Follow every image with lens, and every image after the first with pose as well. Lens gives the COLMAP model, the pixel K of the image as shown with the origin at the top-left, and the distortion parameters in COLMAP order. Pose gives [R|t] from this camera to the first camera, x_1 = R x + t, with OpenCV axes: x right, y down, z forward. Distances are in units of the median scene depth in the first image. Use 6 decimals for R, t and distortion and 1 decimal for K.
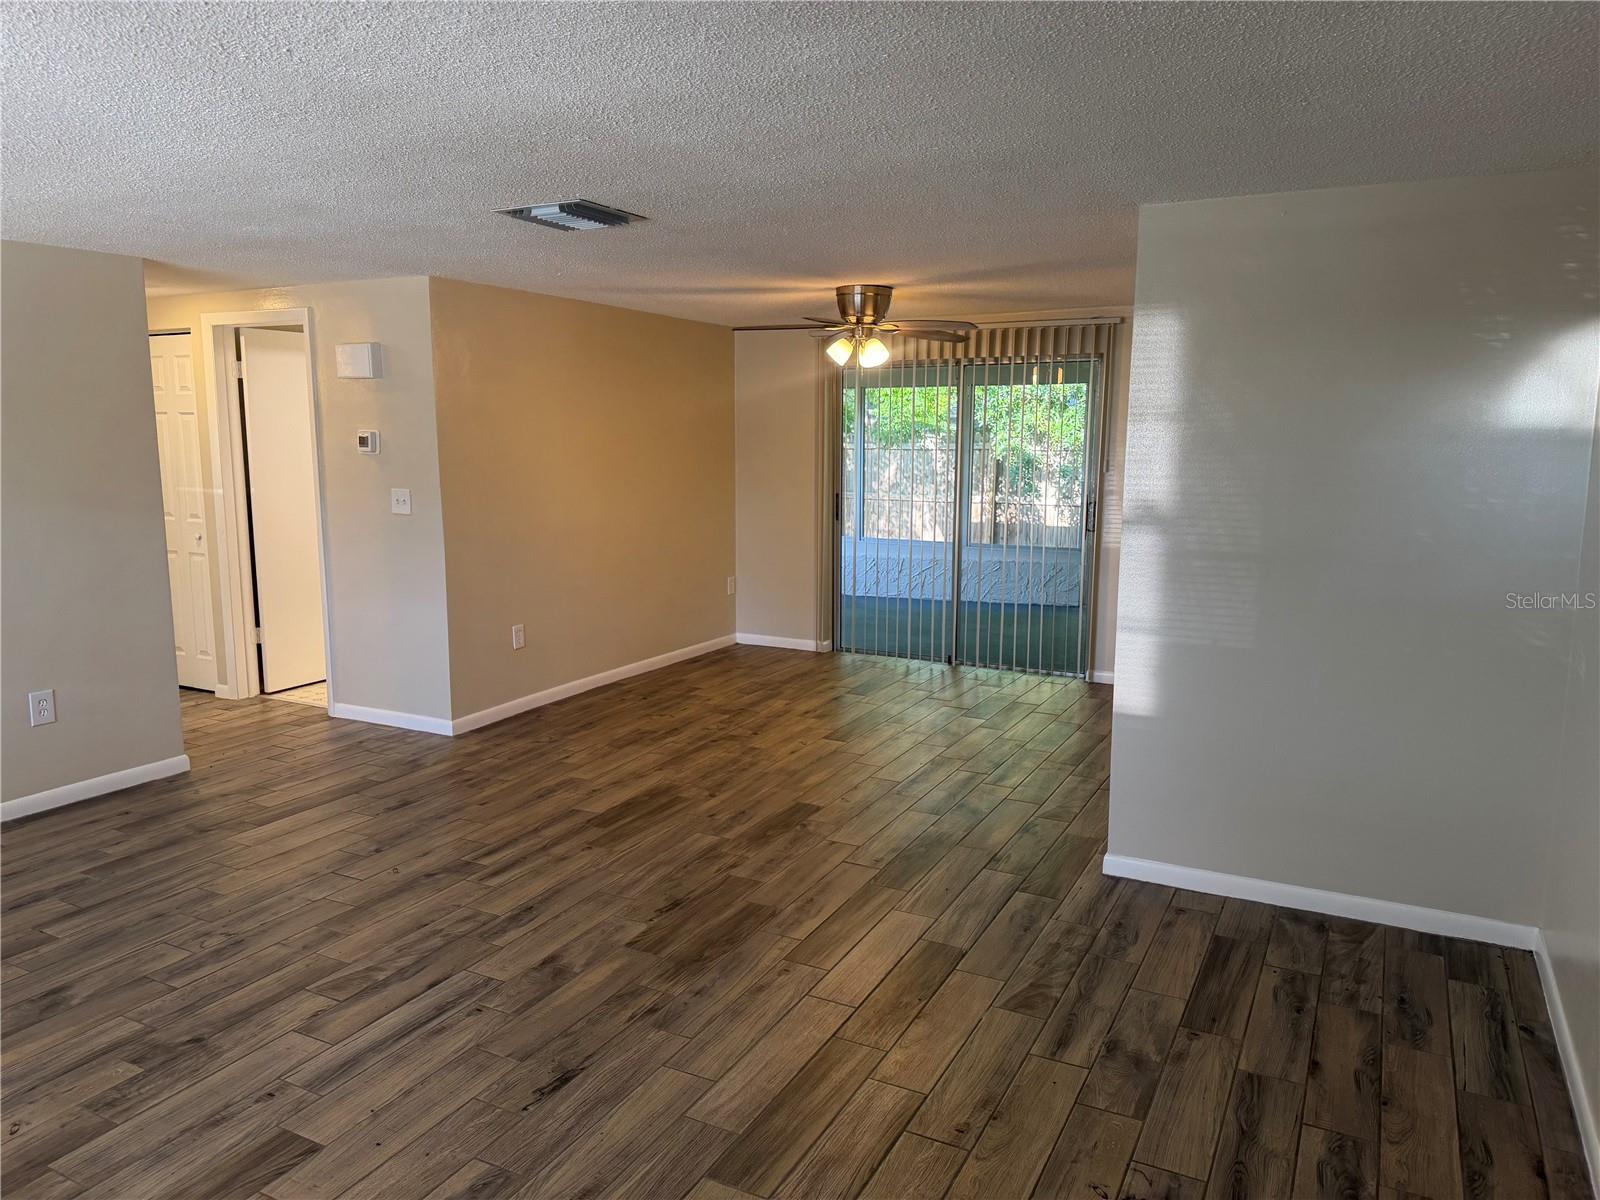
lens RADIAL K [[1134.3, 0, 810.0], [0, 1134.3, 602.3], [0, 0, 1]] dist [0.053428, -0.062162]
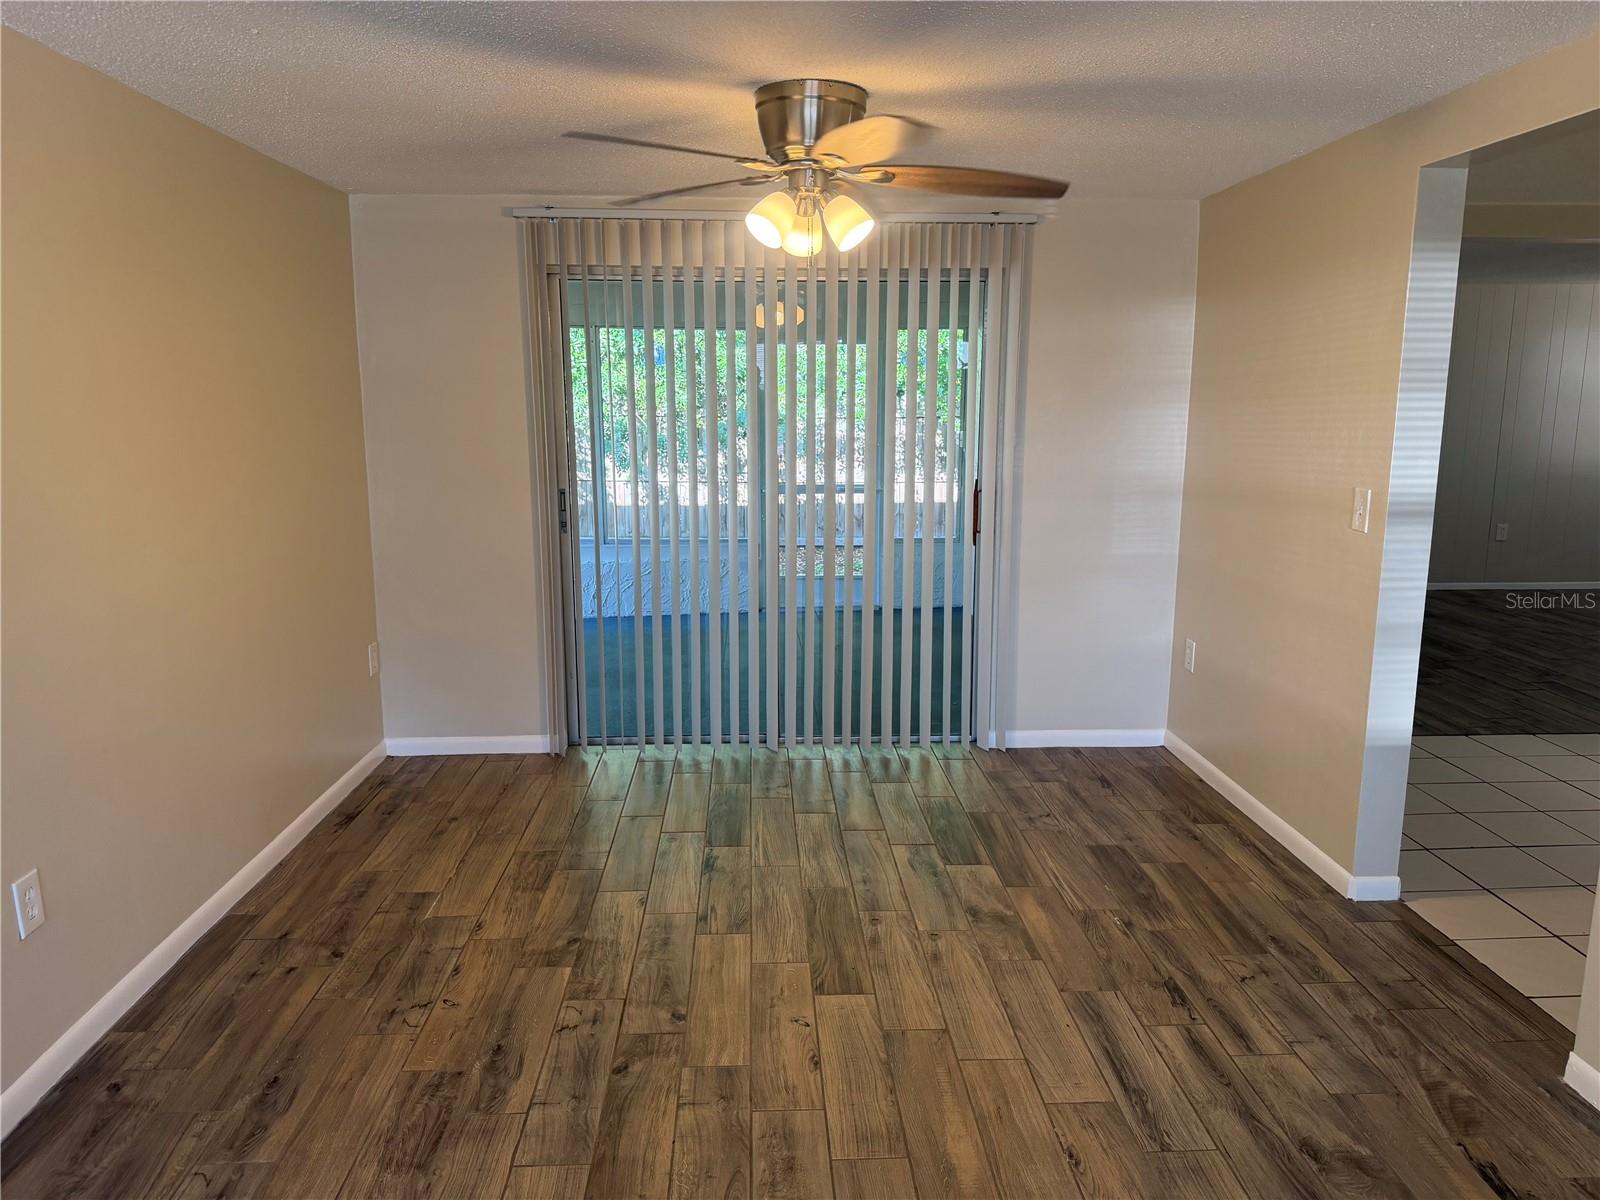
lens RADIAL K [[1134.3, 0, 790.4], [0, 1134.3, 590.7], [0, 0, 1]] dist [0.053428, -0.062162]
pose [[0.876191, -0.100522, 0.471364, -0.211676], [0.090767, 0.994924, 0.043454, -0.077594], [-0.473339, 0.004710, 0.880868, 0.545146]]
